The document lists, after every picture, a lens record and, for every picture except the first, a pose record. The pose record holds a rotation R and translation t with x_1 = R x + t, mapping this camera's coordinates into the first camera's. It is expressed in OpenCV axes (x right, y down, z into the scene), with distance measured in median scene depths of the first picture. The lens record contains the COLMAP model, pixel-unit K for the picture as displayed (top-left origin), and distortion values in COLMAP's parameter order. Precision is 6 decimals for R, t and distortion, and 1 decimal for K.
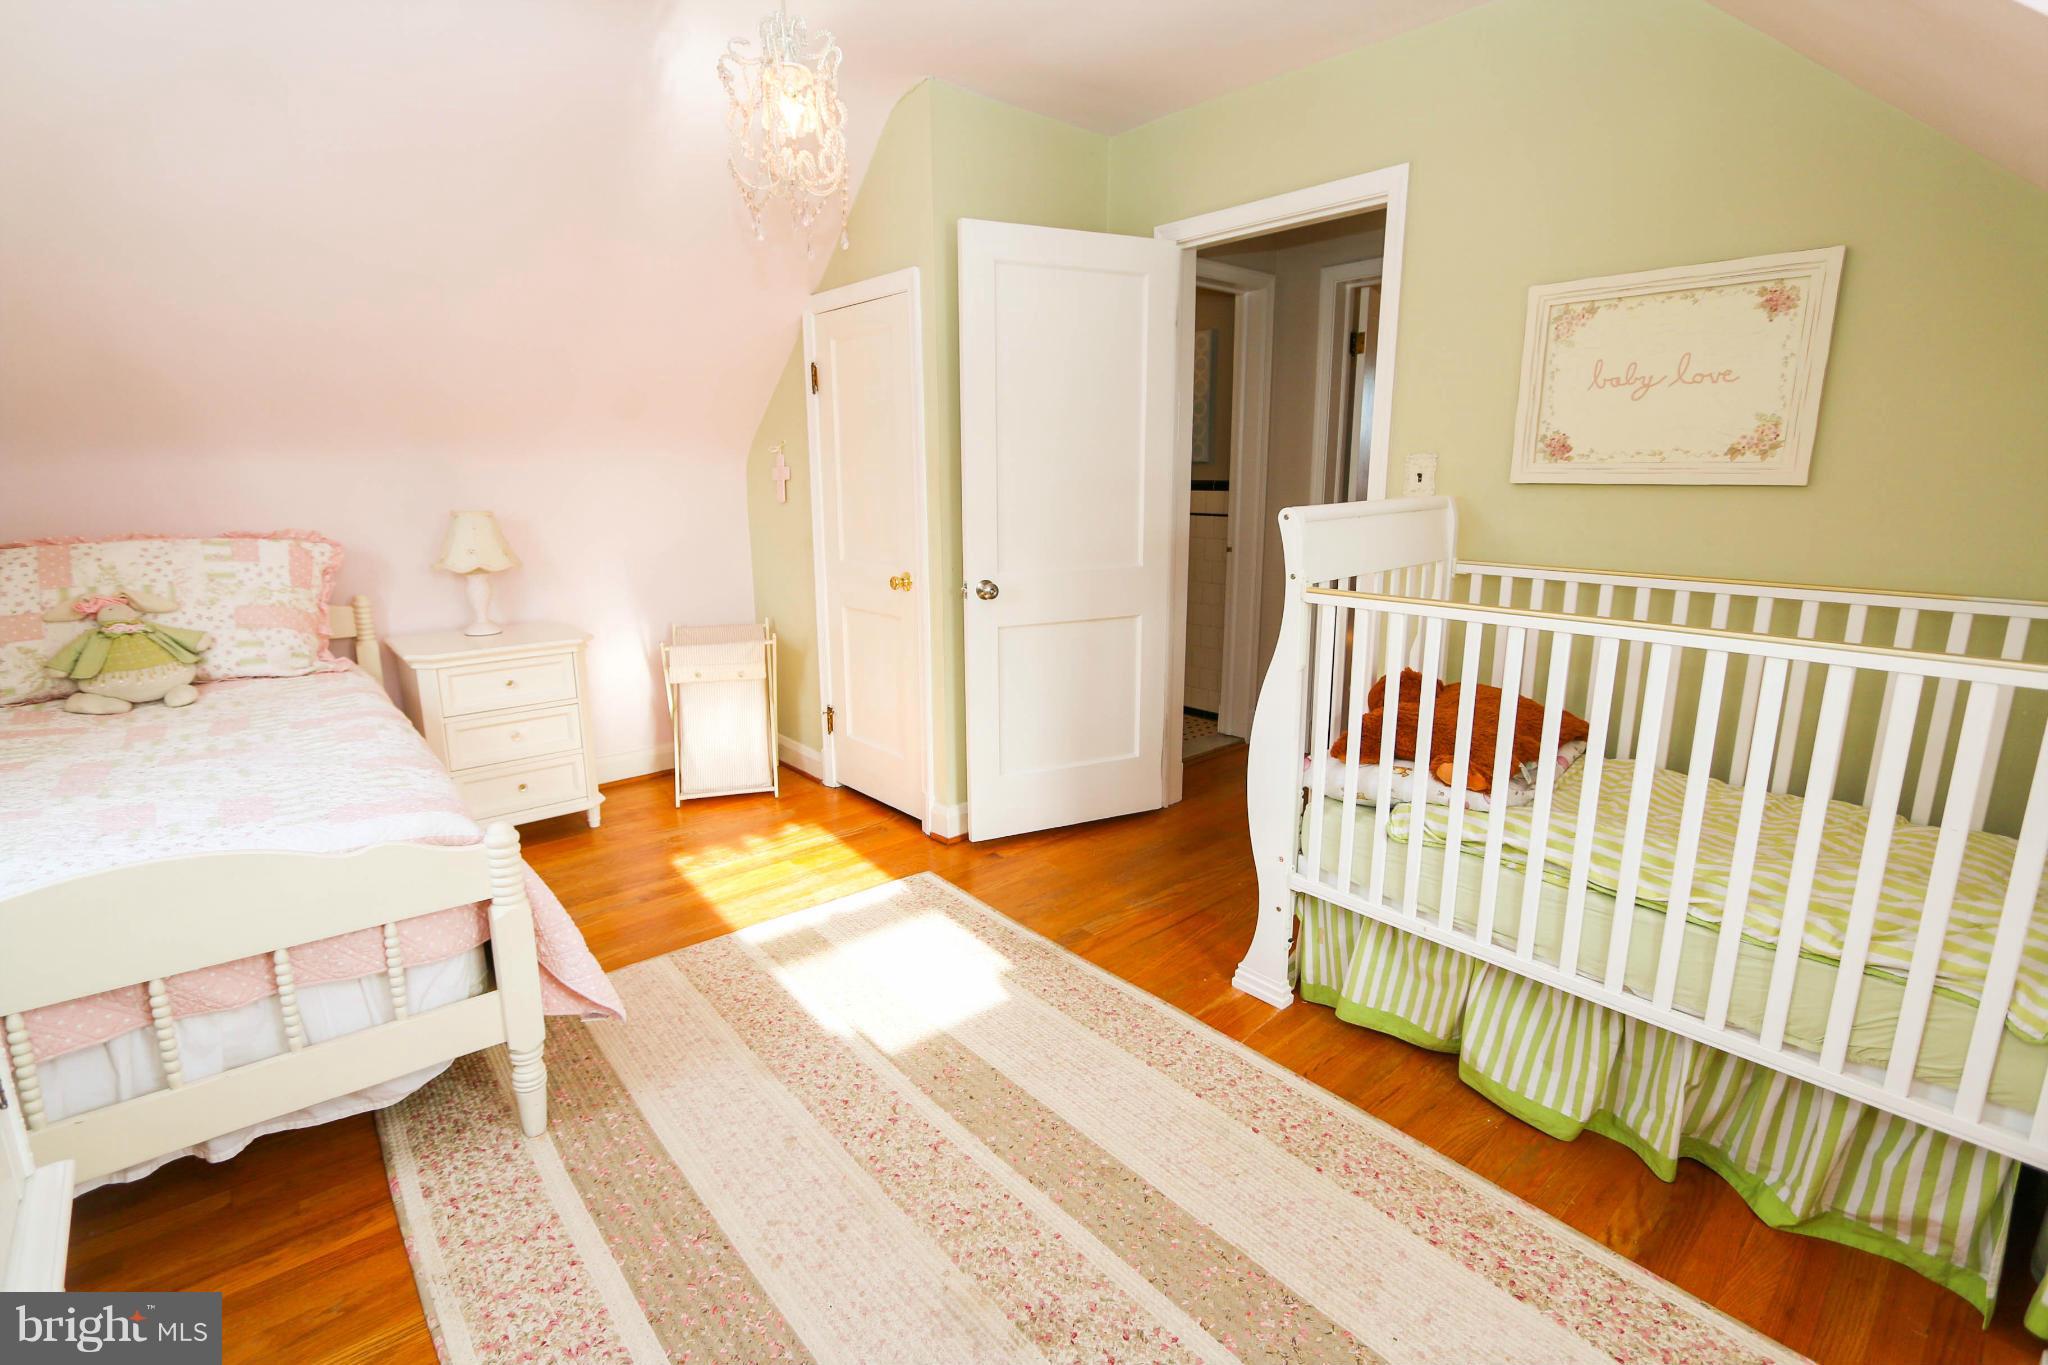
lens RADIAL K [[940.0, 0, 1012.1], [0, 940.0, 679.9], [0, 0, 1]] dist [-0.023179, 0.004129]
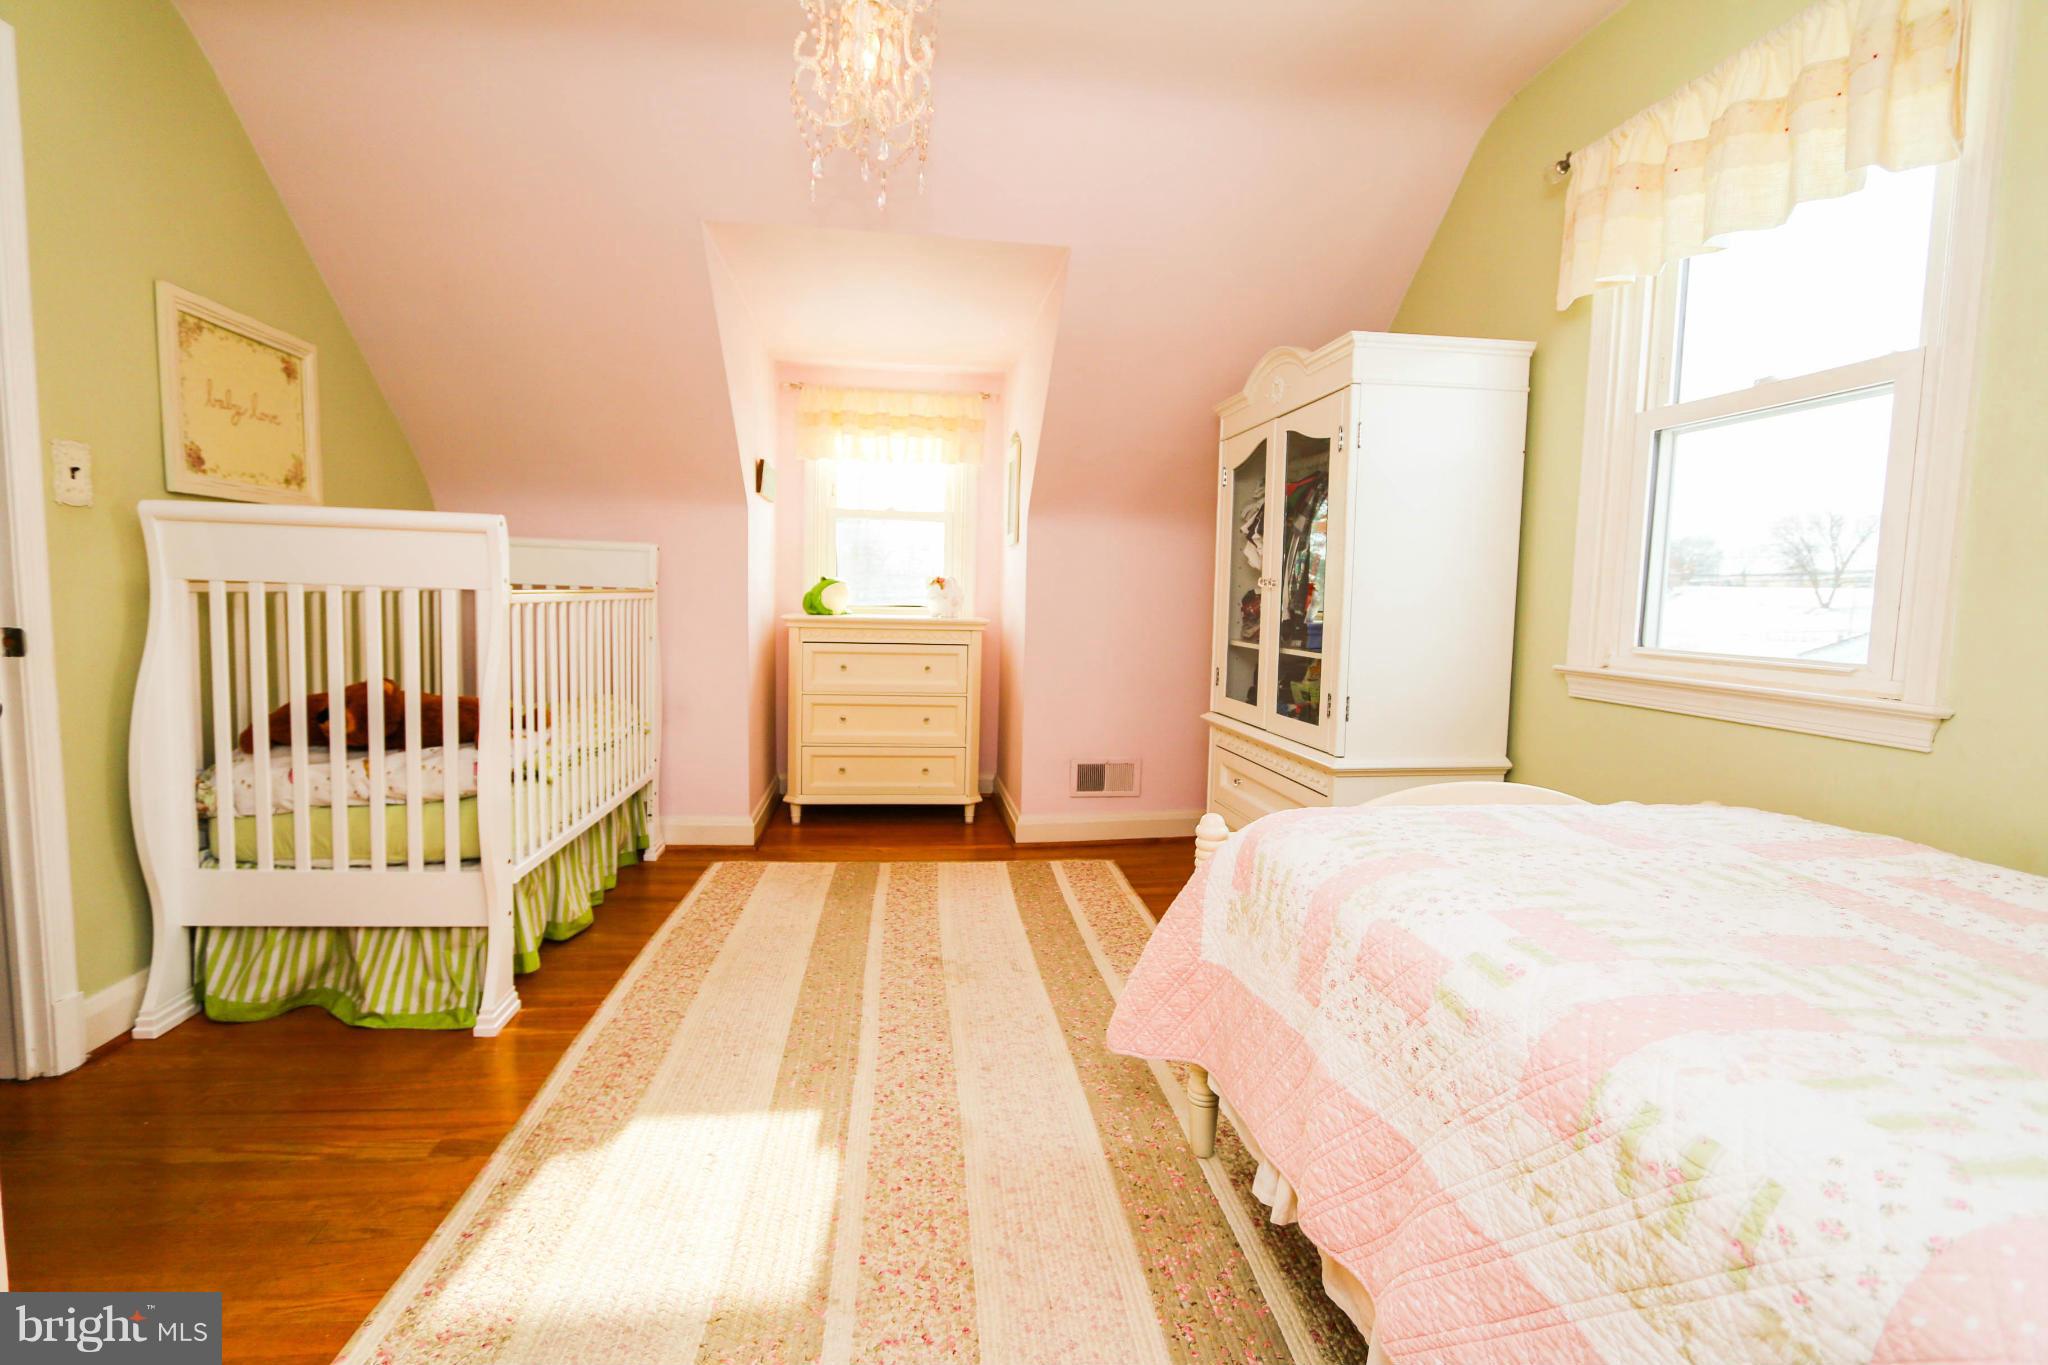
lens RADIAL K [[940.0, 0, 1012.1], [0, 940.0, 679.9], [0, 0, 1]] dist [-0.023179, 0.004129]
pose [[-0.830472, -0.063369, 0.553444, -0.745800], [0.105700, 0.957534, 0.268246, -0.219618], [-0.546940, 0.281270, -0.788508, 1.514838]]
